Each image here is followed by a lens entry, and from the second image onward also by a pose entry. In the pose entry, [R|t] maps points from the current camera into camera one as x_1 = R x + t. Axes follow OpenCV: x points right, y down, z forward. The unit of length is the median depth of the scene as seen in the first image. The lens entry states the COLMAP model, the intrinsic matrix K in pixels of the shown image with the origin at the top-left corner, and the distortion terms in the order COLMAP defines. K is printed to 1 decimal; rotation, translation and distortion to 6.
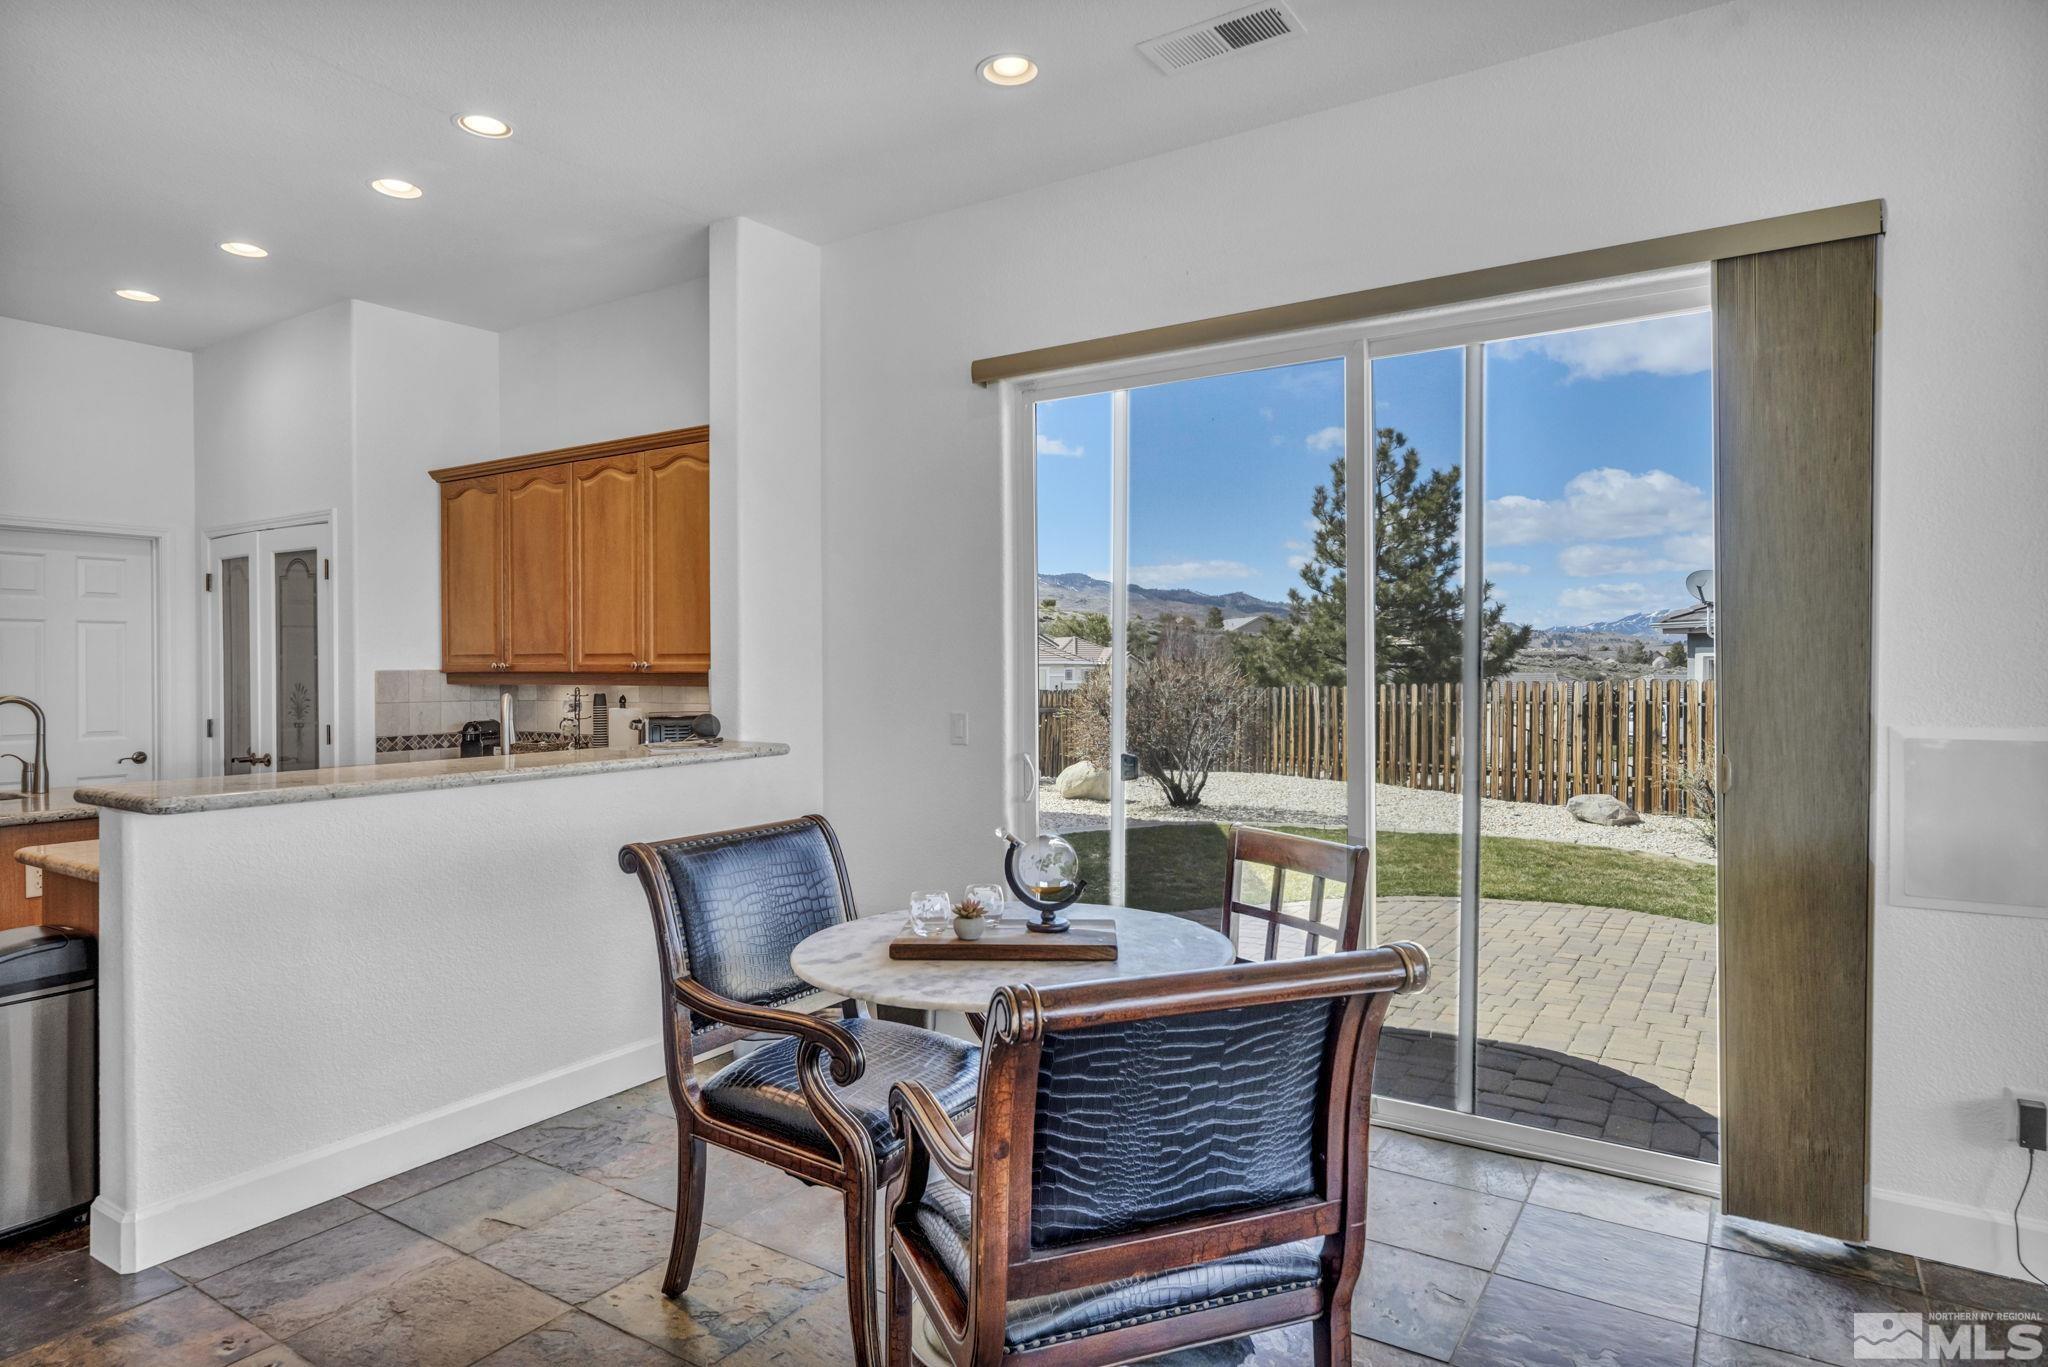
lens RADIAL K [[1126.1, 0, 1034.5], [0, 1126.1, 688.3], [0, 0, 1]] dist [0.000169, -0.000900]
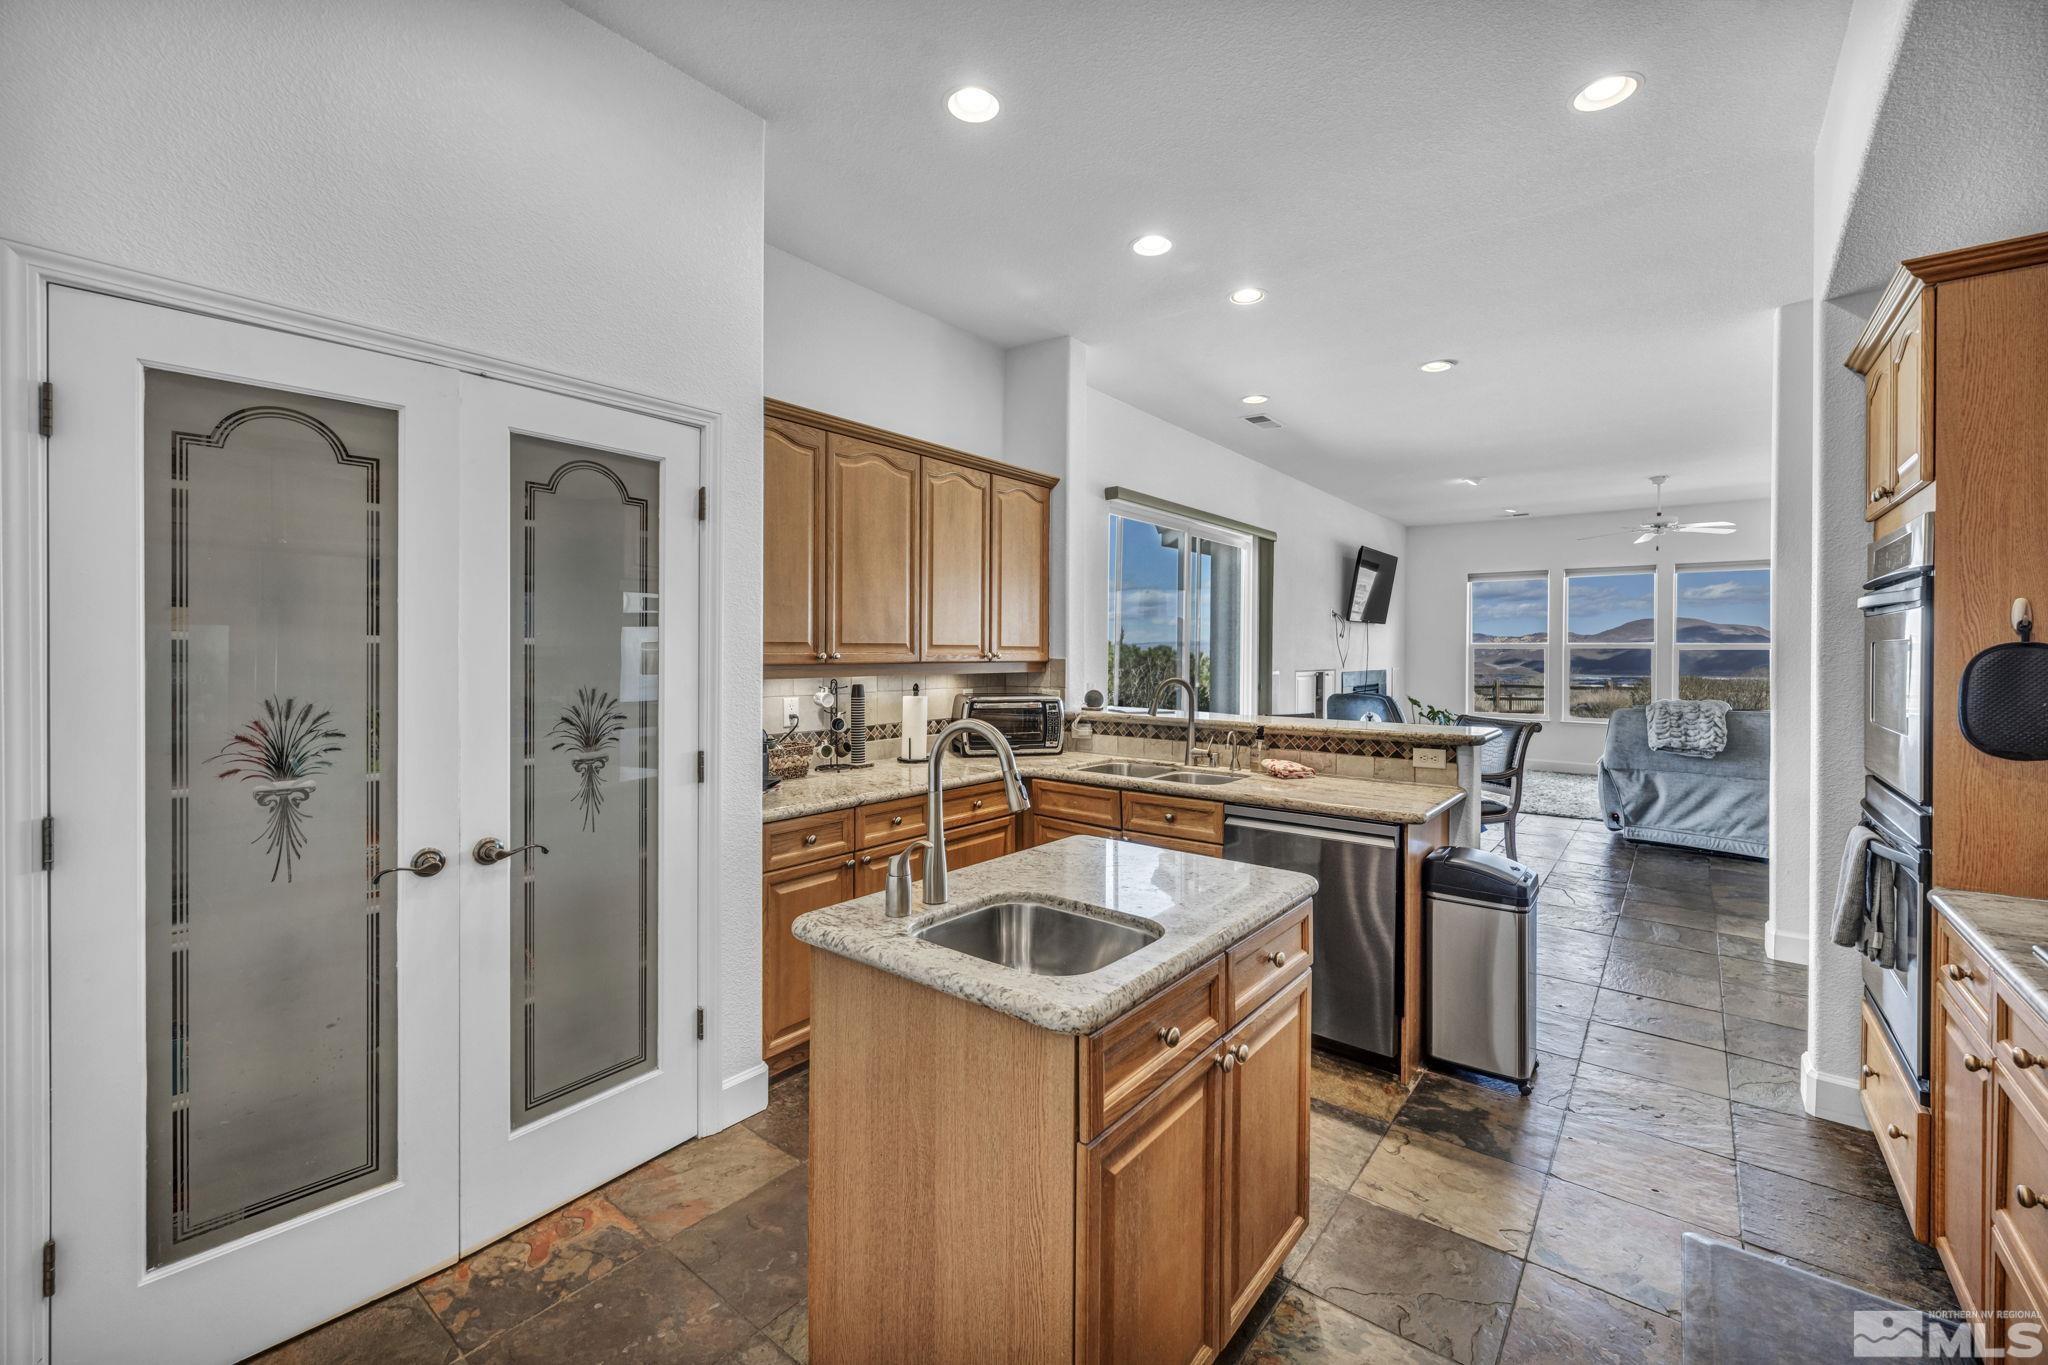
lens RADIAL K [[837.8, 0, 1030.2], [0, 837.8, 664.5], [0, 0, 1]] dist [0.000066, 0.000179]
pose [[0.099358, -0.014755, 0.994942, -1.058200], [0.010384, 0.999851, 0.013790, -0.020379], [-0.994998, 0.008962, 0.099496, 0.760078]]
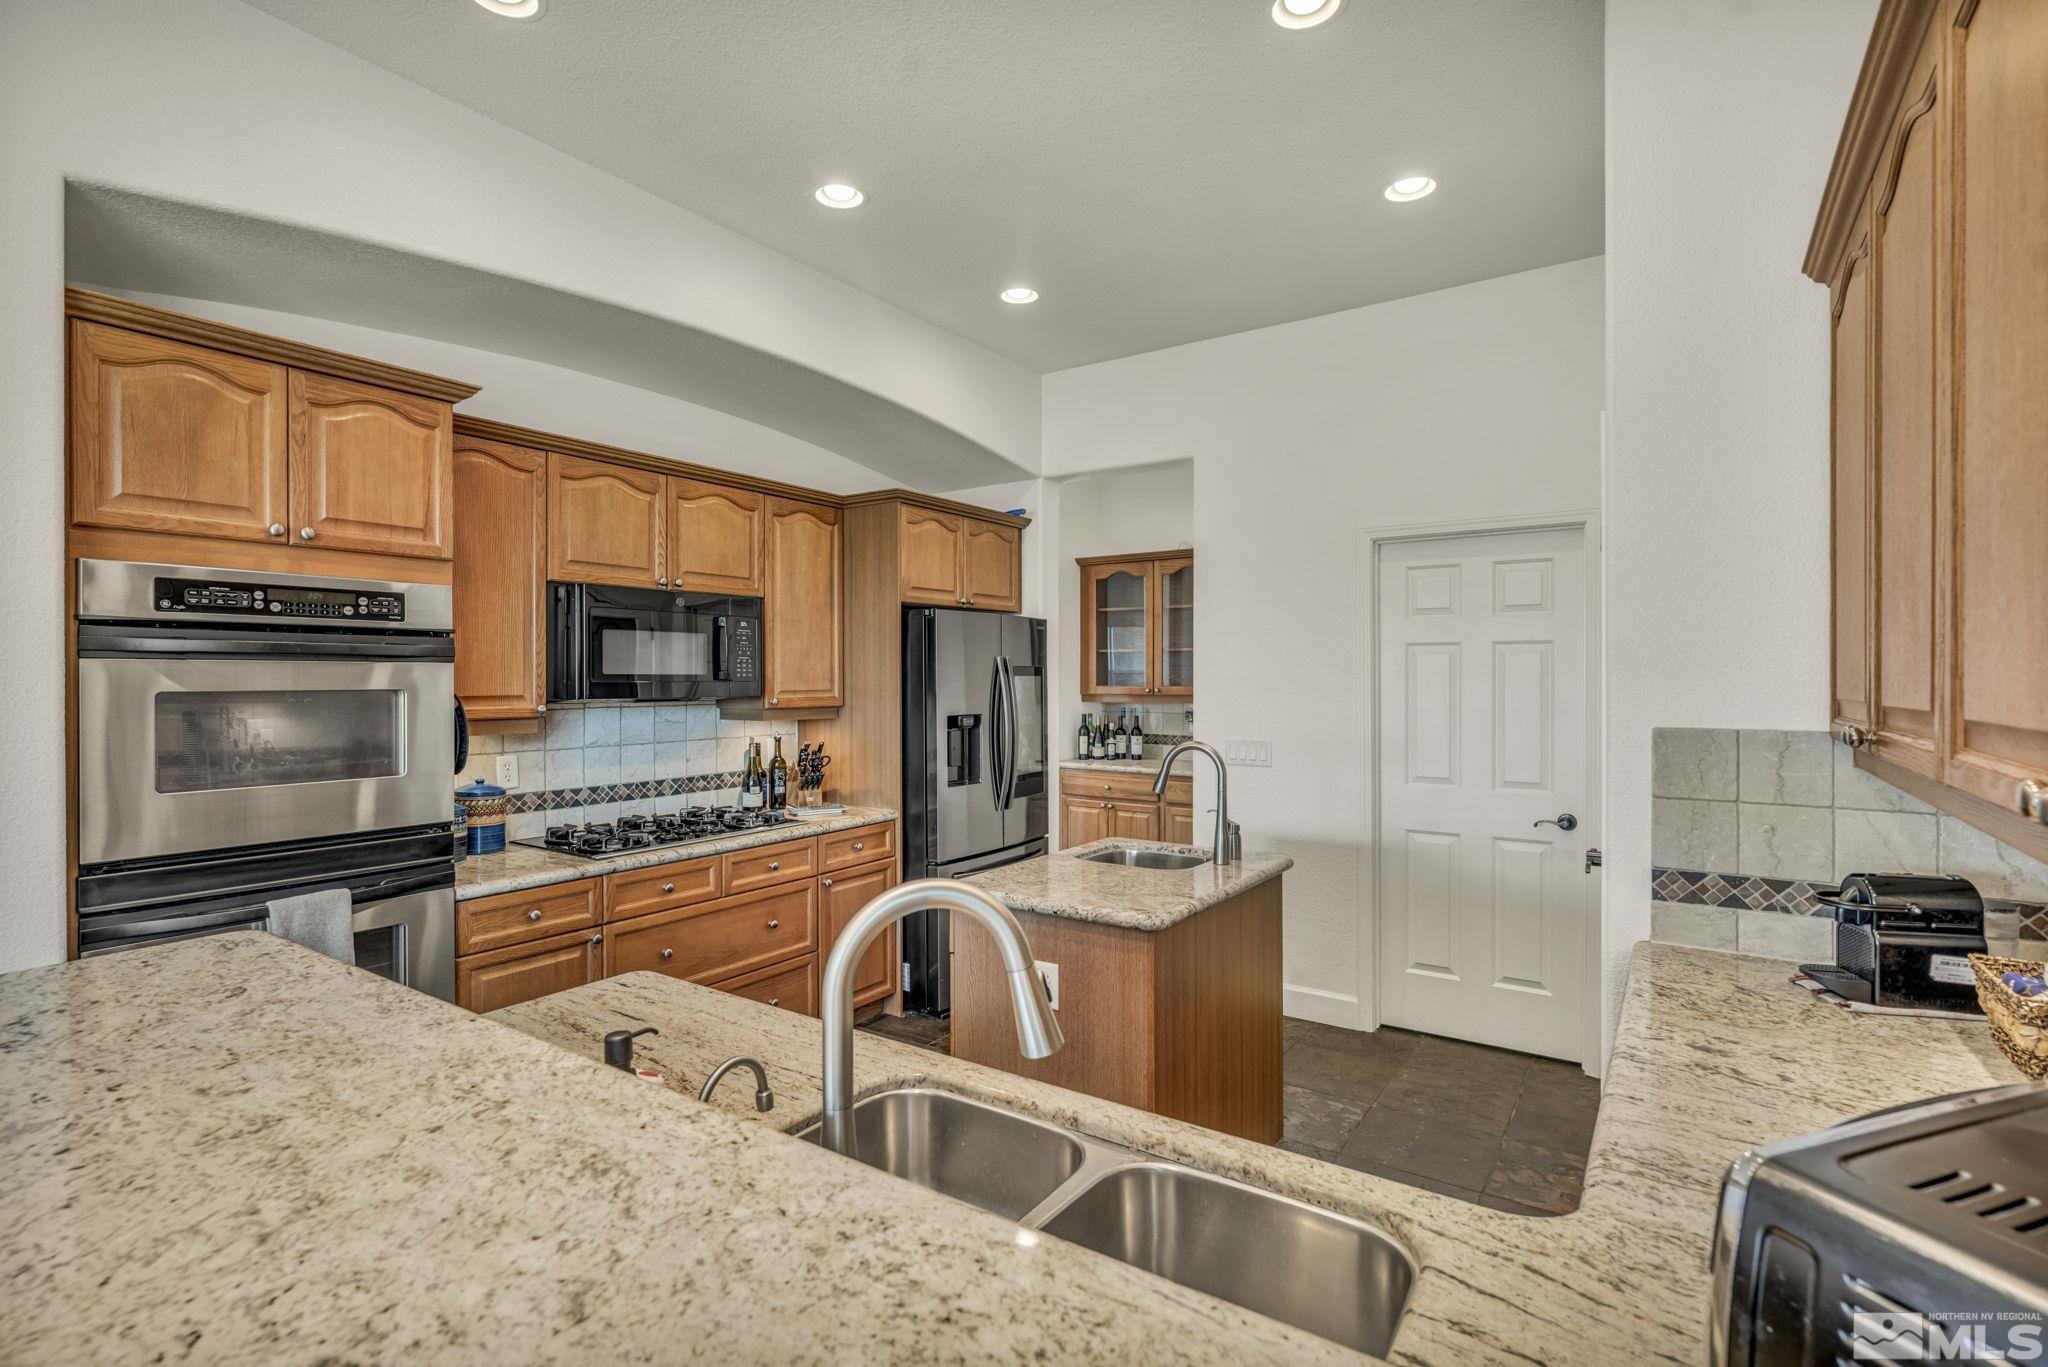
lens RADIAL K [[958.0, 0, 1023.7], [0, 958.0, 676.3], [0, 0, 1]] dist [-0.005894, 0.000409]
pose [[-0.028034, -0.000543, -0.999607, -0.168676], [-0.012205, 0.999925, -0.000201, -0.033806], [0.999532, 0.012195, -0.028038, 0.728119]]
